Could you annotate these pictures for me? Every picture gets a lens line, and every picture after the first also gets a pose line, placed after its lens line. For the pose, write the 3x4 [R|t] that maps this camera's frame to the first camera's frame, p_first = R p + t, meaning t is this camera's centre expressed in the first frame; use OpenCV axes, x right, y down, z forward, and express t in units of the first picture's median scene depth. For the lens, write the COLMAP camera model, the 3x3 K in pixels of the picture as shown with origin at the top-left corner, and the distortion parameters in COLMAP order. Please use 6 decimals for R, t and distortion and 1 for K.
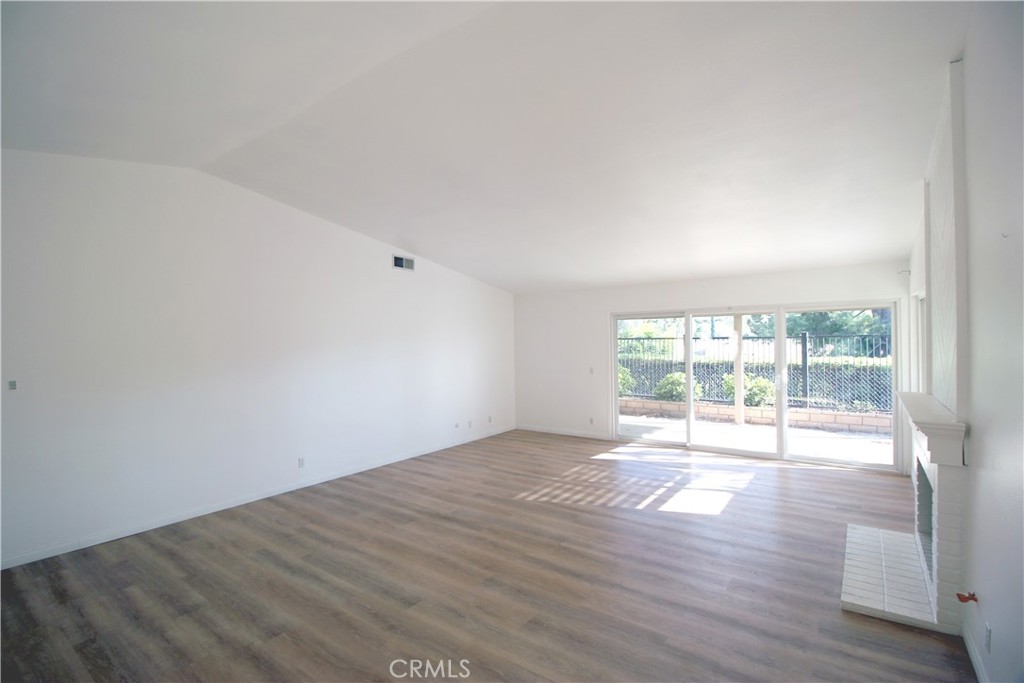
lens RADIAL K [[483.1, 0, 512.3], [0, 483.1, 337.9], [0, 0, 1]] dist [0.000846, -0.016604]
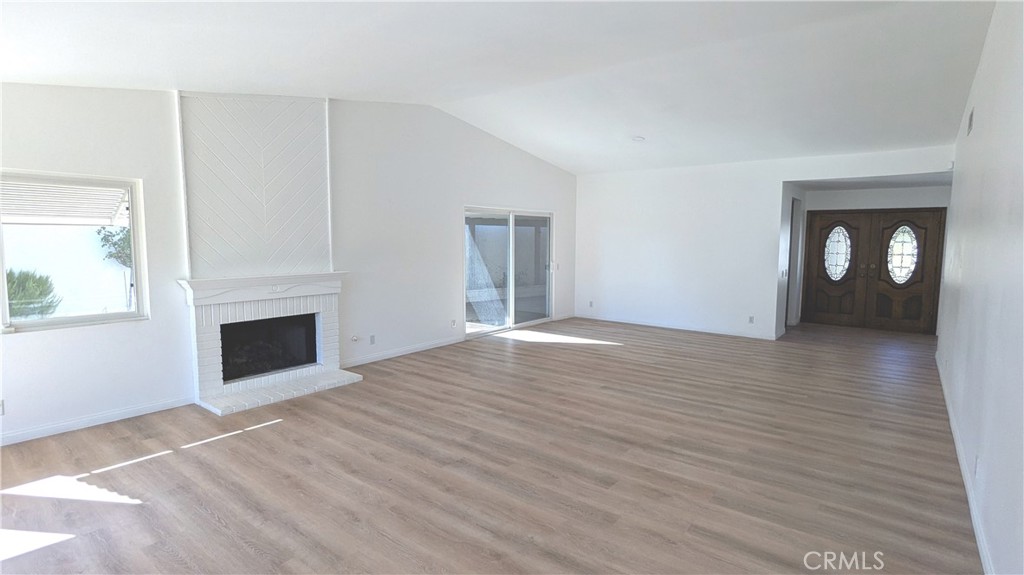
lens RADIAL K [[490.8, 0, 521.5], [0, 490.8, 286.6], [0, 0, 1]] dist [-0.001497, -0.000064]
pose [[-0.999731, 0.008747, 0.021476, 0.029498], [0.010793, 0.995217, 0.097087, 0.026823], [-0.020524, 0.097292, -0.995044, 2.051949]]
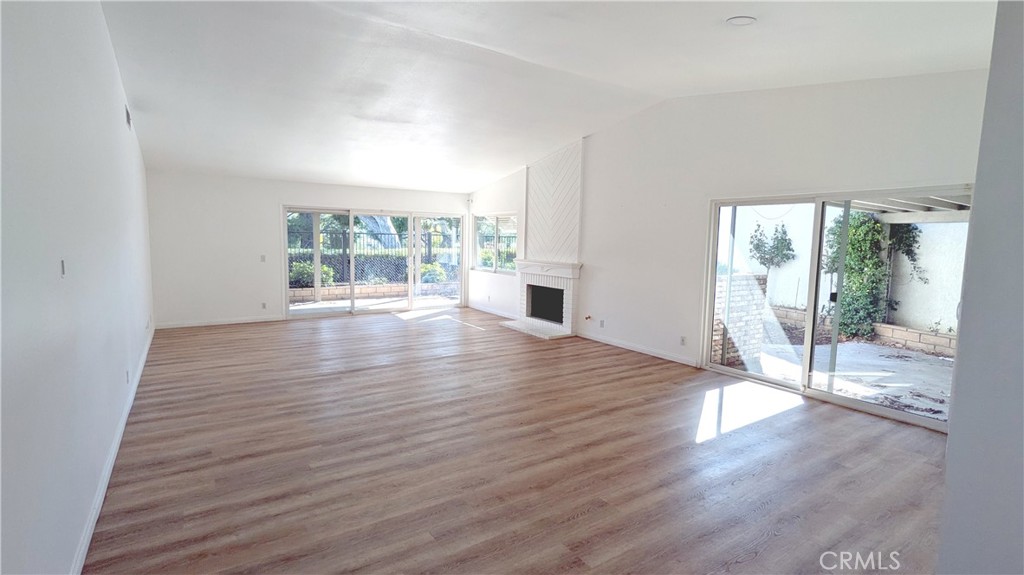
lens RADIAL K [[490.8, 0, 521.5], [0, 490.8, 286.6], [0, 0, 1]] dist [-0.001497, -0.000064]
pose [[0.314174, -0.069562, 0.946814, -1.319445], [-0.025002, 0.996360, 0.081498, 0.054191], [-0.949036, -0.049277, 0.311291, 0.246744]]
